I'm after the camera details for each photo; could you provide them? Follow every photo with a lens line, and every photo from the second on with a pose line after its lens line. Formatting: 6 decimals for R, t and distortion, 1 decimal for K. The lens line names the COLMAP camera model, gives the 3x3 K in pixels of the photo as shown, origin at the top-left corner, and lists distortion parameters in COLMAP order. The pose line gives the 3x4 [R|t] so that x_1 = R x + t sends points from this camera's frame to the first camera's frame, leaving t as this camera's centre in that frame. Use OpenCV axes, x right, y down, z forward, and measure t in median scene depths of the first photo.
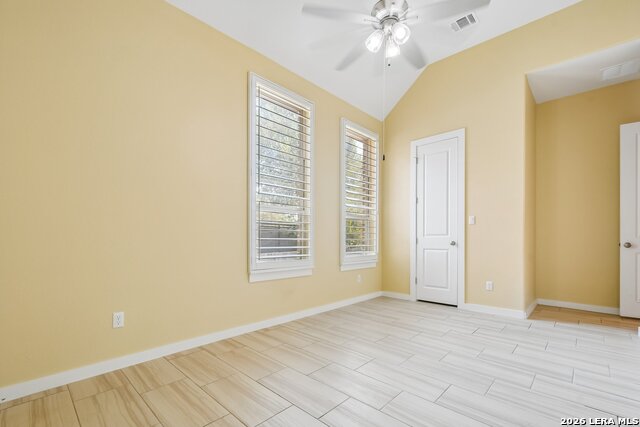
lens RADIAL K [[285.1, 0, 318.3], [0, 285.1, 237.4], [0, 0, 1]] dist [0.000603, 0.000045]
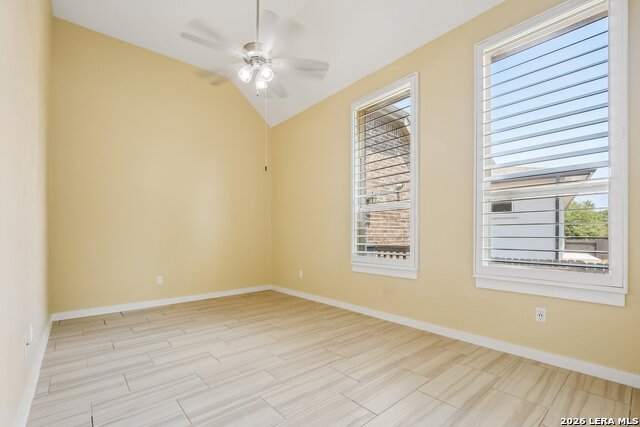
lens RADIAL K [[285.1, 0, 318.3], [0, 285.1, 237.4], [0, 0, 1]] dist [0.000603, 0.000045]
pose [[-0.106167, 0.011160, -0.994286, 1.093064], [0.012987, 0.999867, 0.009836, -0.005258], [0.994263, -0.011868, -0.106298, 1.055792]]
